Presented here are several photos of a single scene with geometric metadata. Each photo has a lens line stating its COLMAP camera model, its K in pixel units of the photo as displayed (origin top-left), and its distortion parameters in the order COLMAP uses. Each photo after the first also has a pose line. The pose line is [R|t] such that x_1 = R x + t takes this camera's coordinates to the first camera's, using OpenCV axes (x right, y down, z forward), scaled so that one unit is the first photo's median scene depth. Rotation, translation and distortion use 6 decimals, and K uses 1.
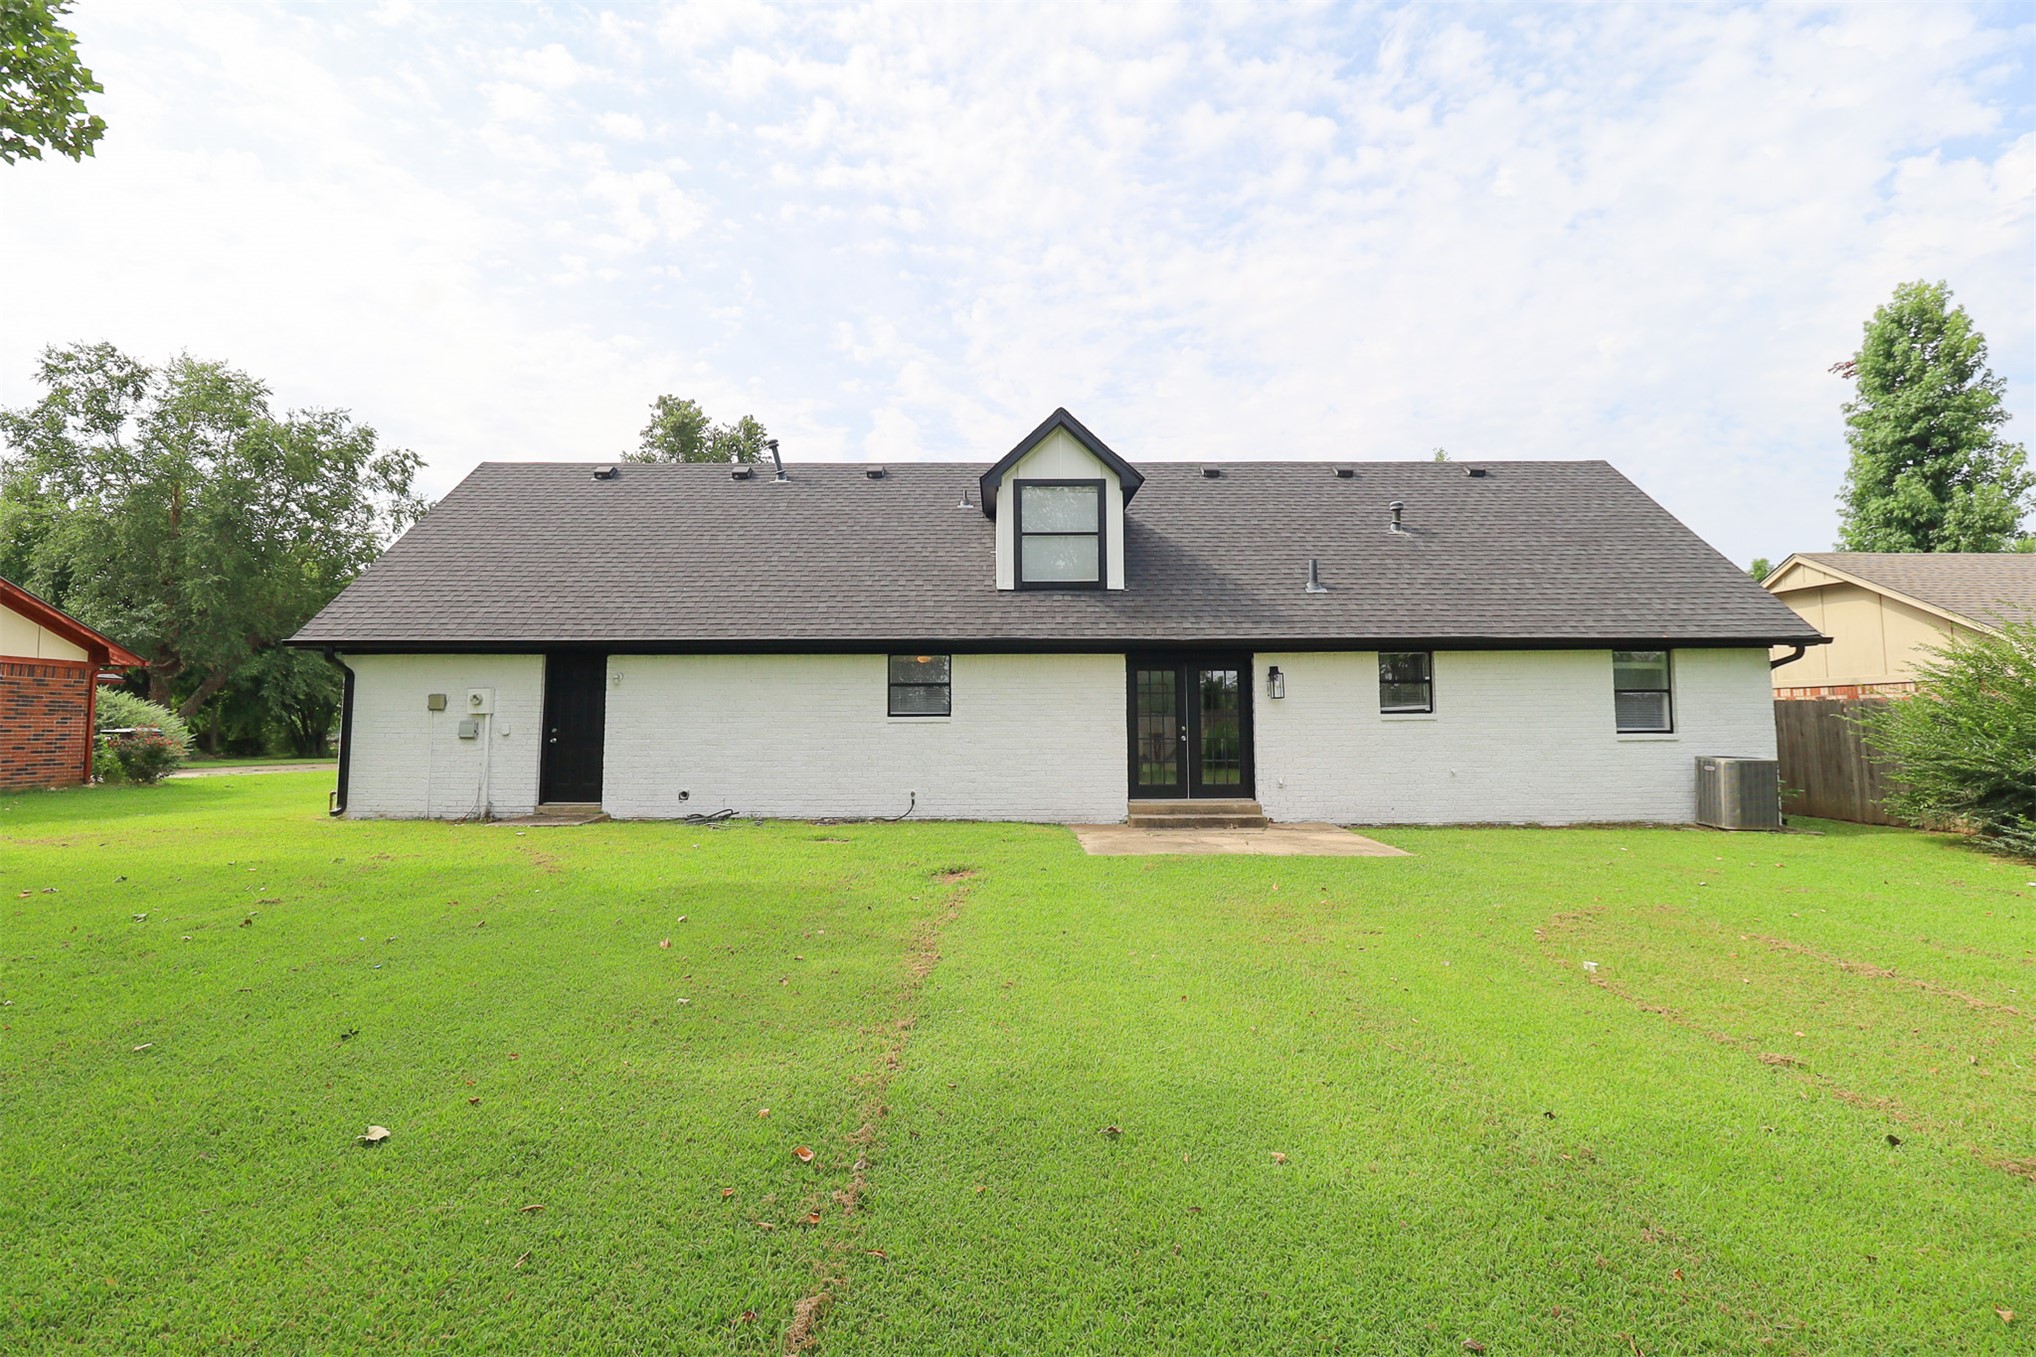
lens RADIAL K [[942.9, 0, 1015.1], [0, 942.9, 649.2], [0, 0, 1]] dist [0.010153, -0.017176]
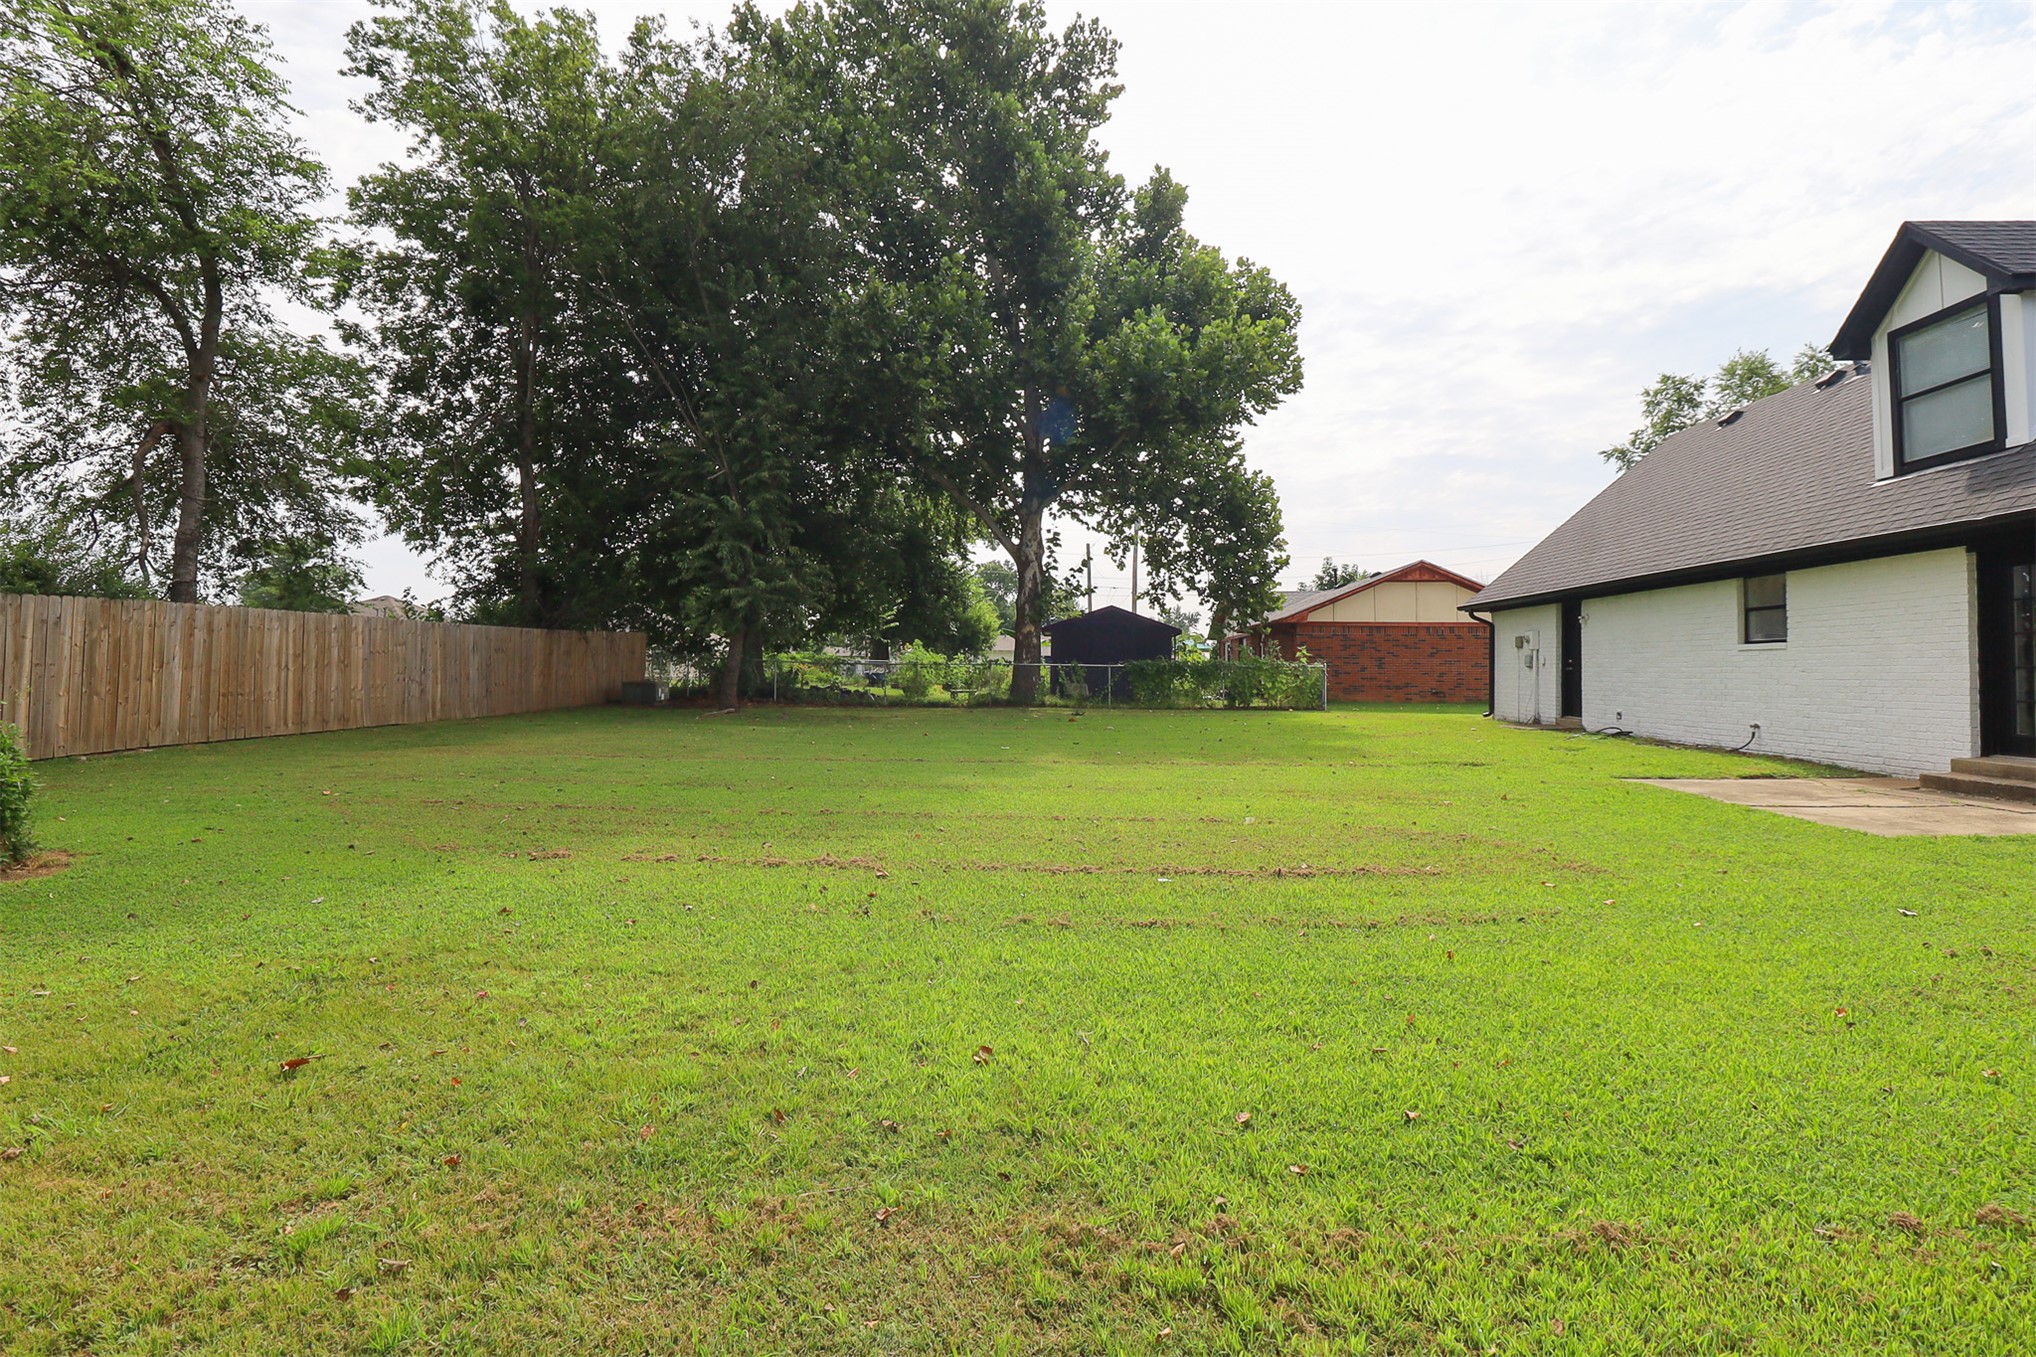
lens RADIAL K [[942.9, 0, 1015.1], [0, 942.9, 649.2], [0, 0, 1]] dist [0.010153, -0.017176]
pose [[-0.085500, -0.020160, -0.996134, 0.886499], [0.097232, 0.994854, -0.028480, 0.032937], [0.991582, -0.099291, -0.083100, 0.353919]]
